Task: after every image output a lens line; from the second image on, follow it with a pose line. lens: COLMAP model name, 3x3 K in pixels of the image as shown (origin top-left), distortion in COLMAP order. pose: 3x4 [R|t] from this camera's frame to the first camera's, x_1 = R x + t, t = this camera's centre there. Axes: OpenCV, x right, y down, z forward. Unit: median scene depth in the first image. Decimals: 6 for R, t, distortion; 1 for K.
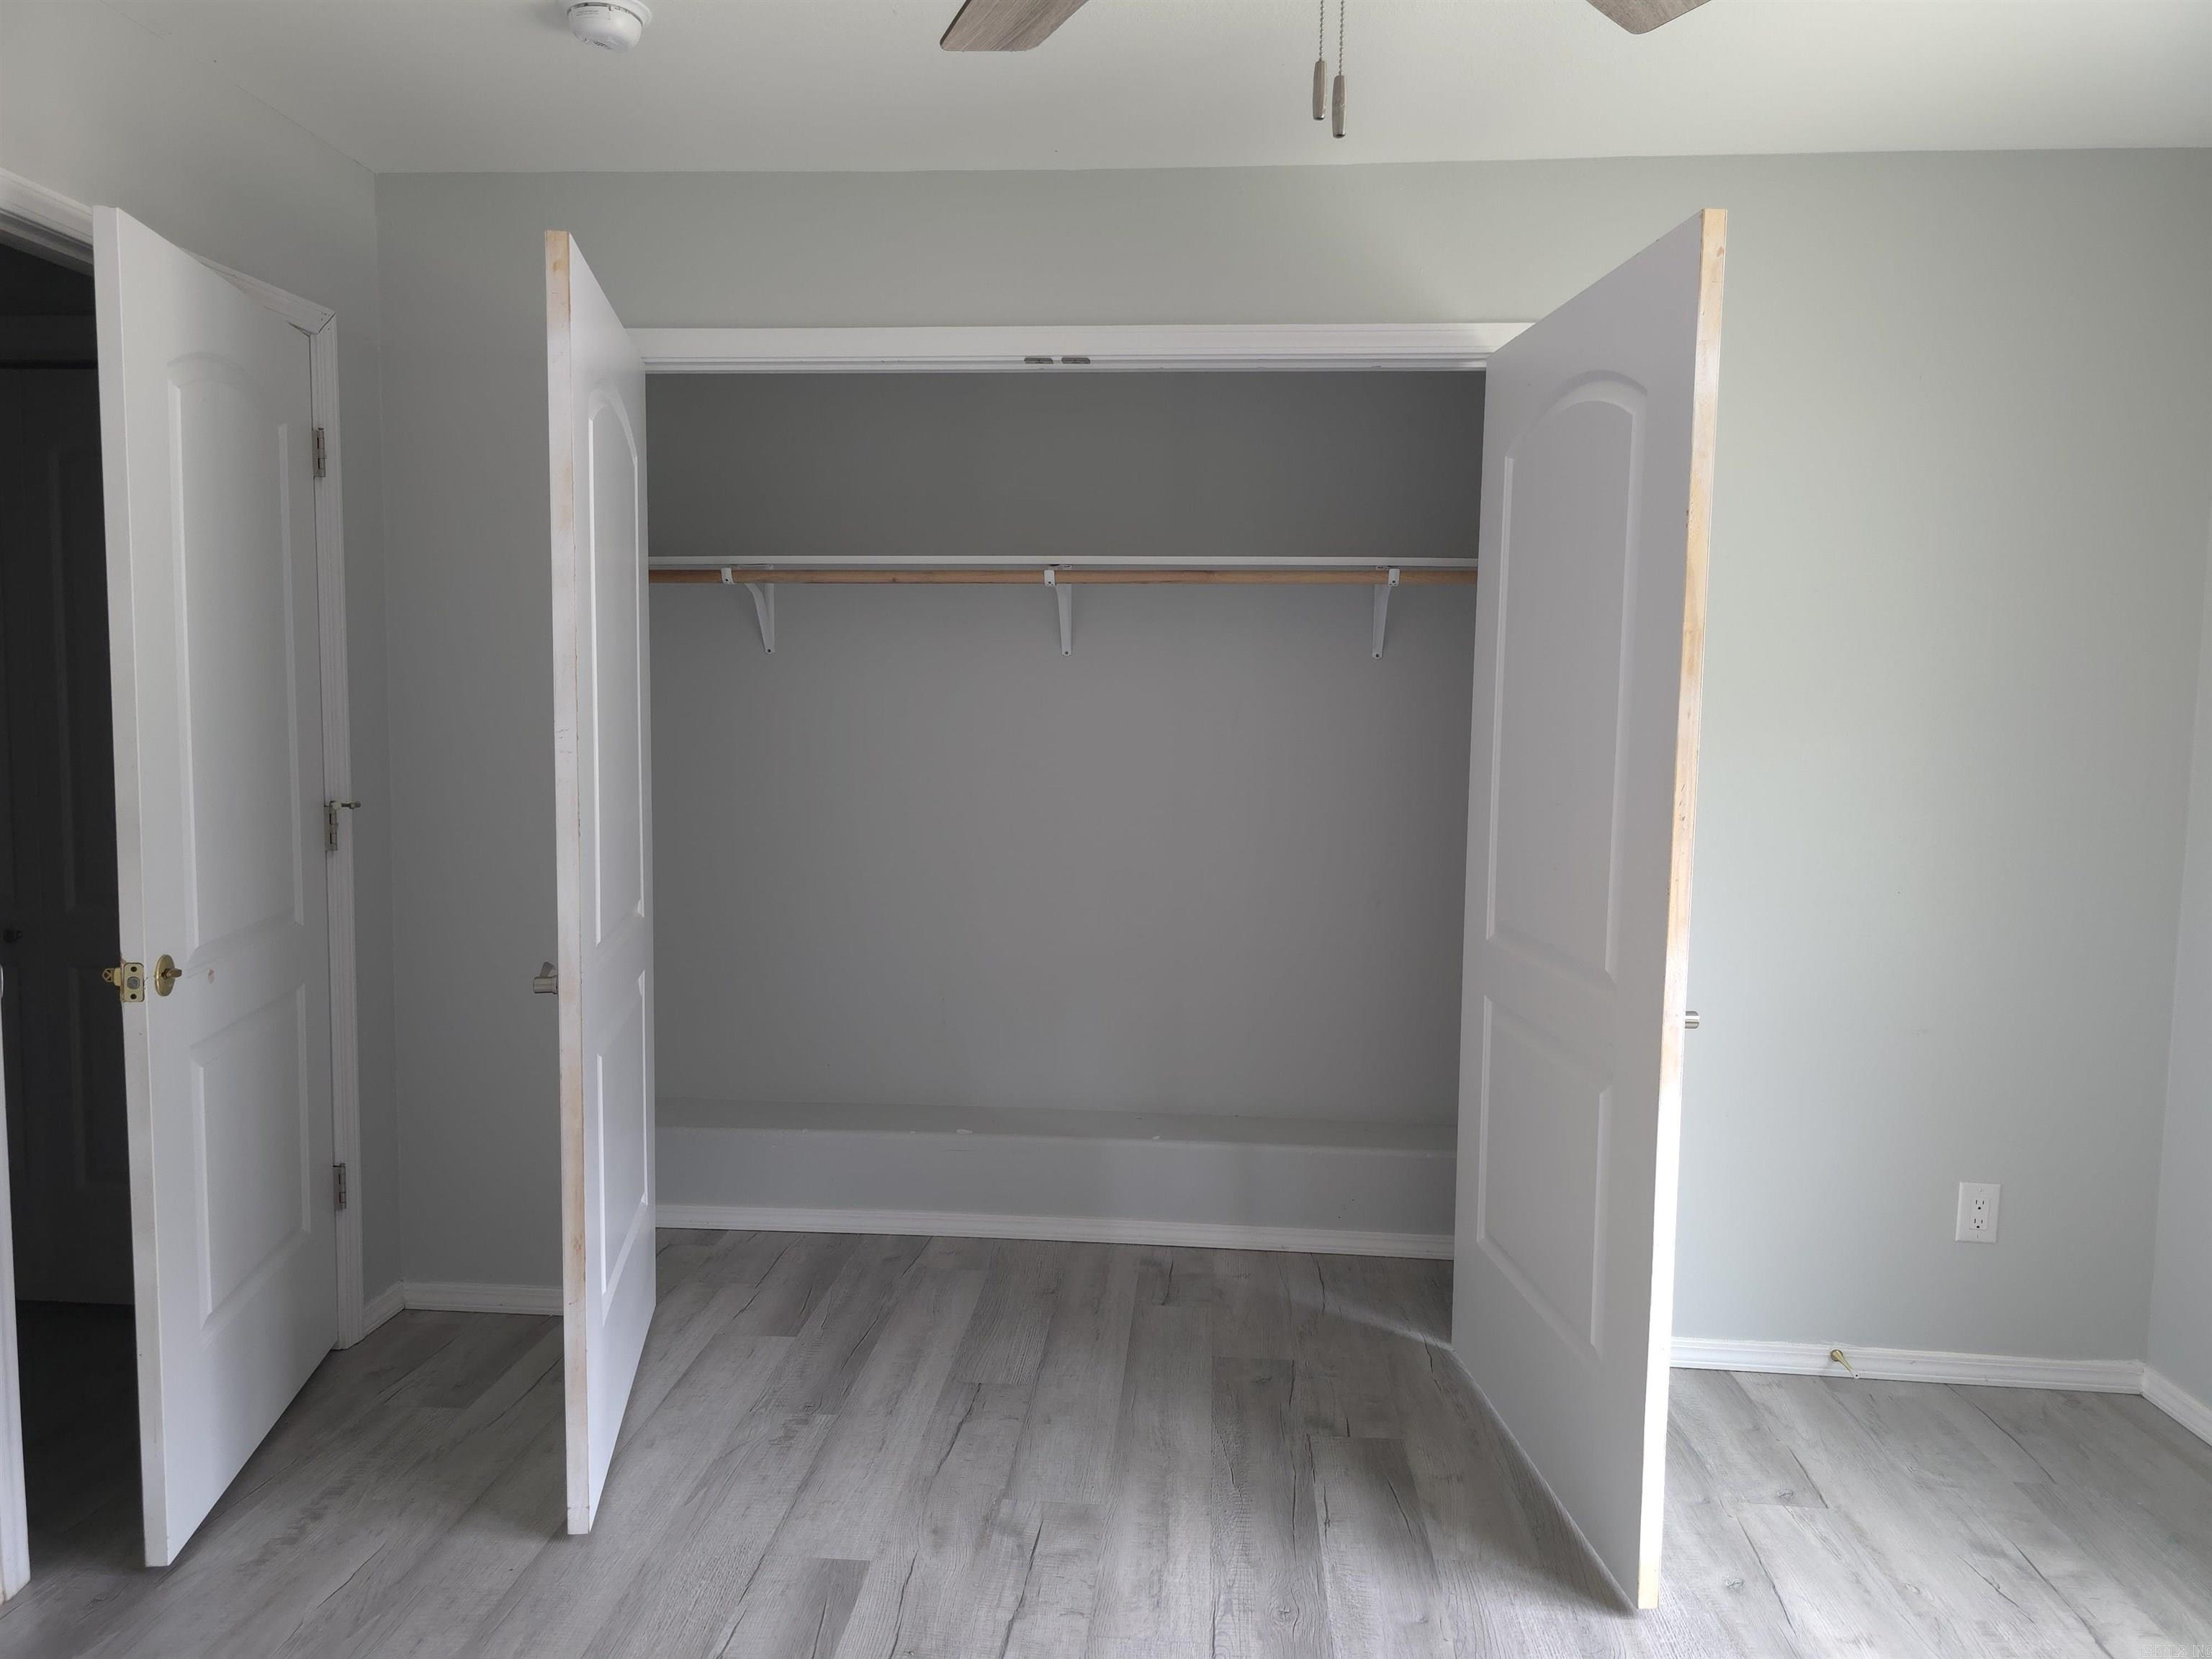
lens RADIAL K [[1518.2, 0, 1050.2], [0, 1518.2, 835.2], [0, 0, 1]] dist [0.046450, -0.041813]
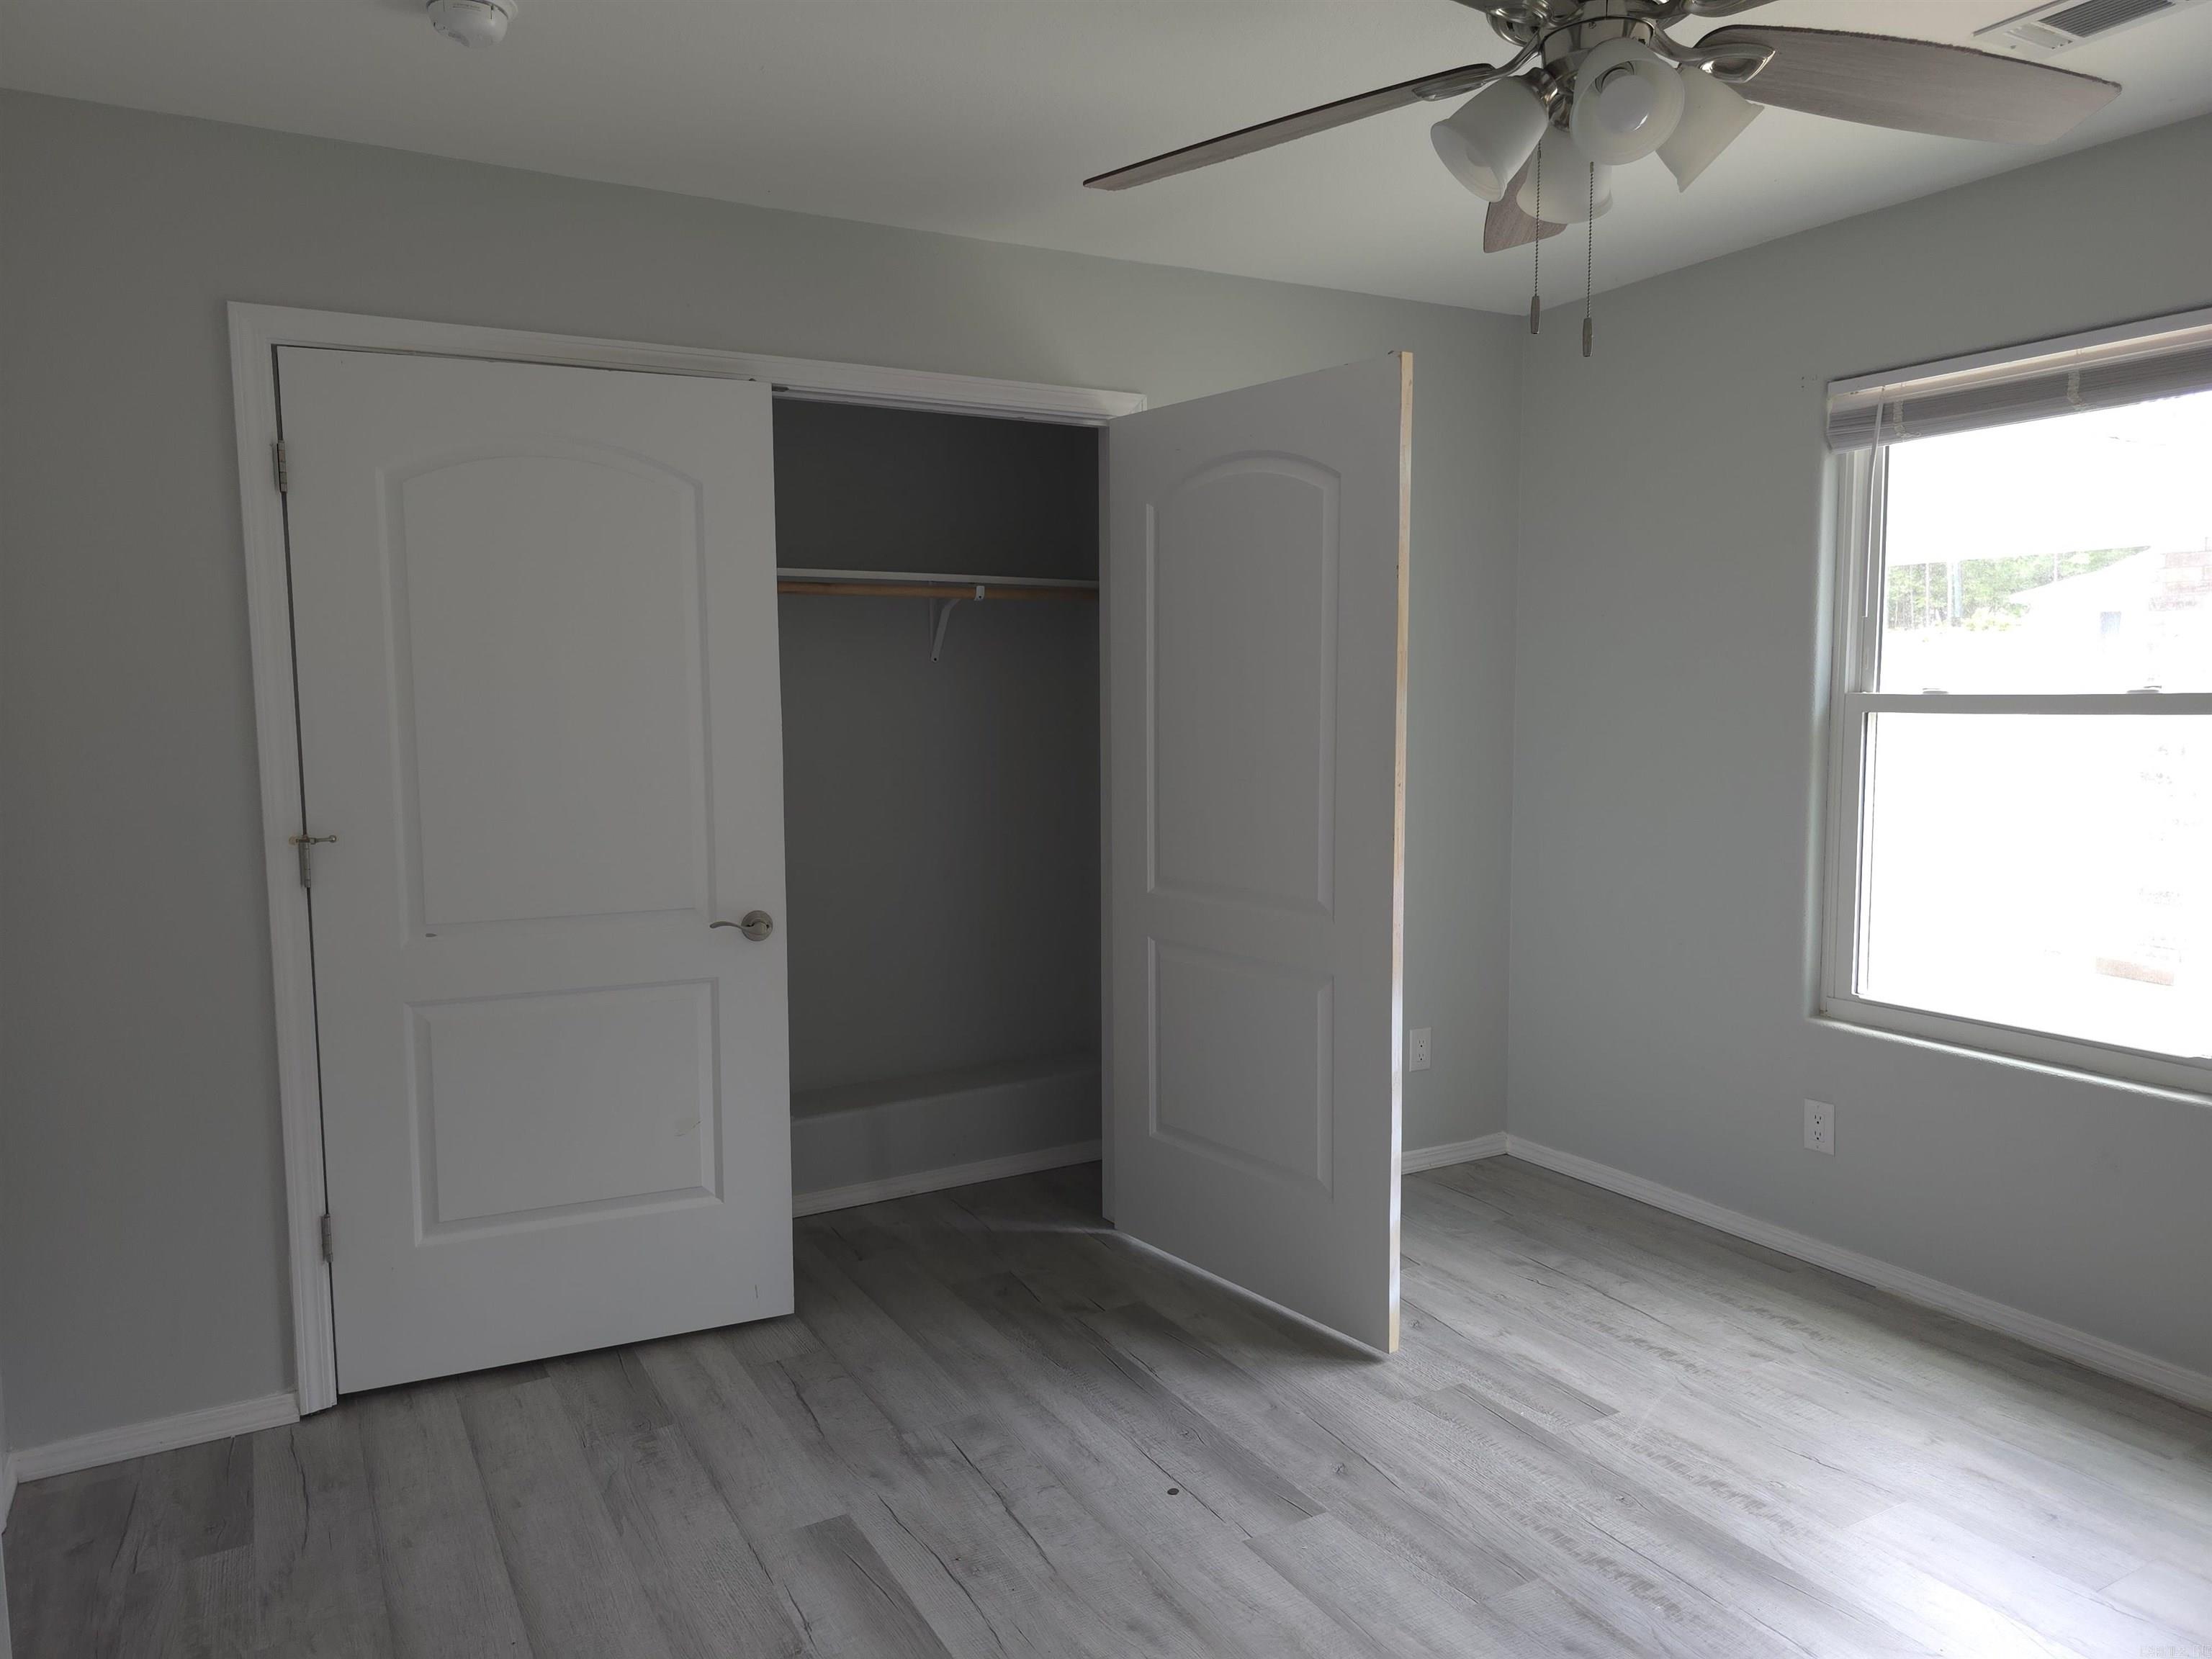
lens RADIAL K [[1518.2, 0, 1060.6], [0, 1518.2, 828.7], [0, 0, 1]] dist [0.046450, -0.041813]
pose [[0.821559, -0.070998, 0.565686, -0.498763], [0.074853, 0.997059, 0.016428, -0.006316], [-0.565188, 0.028847, 0.824457, 0.022544]]
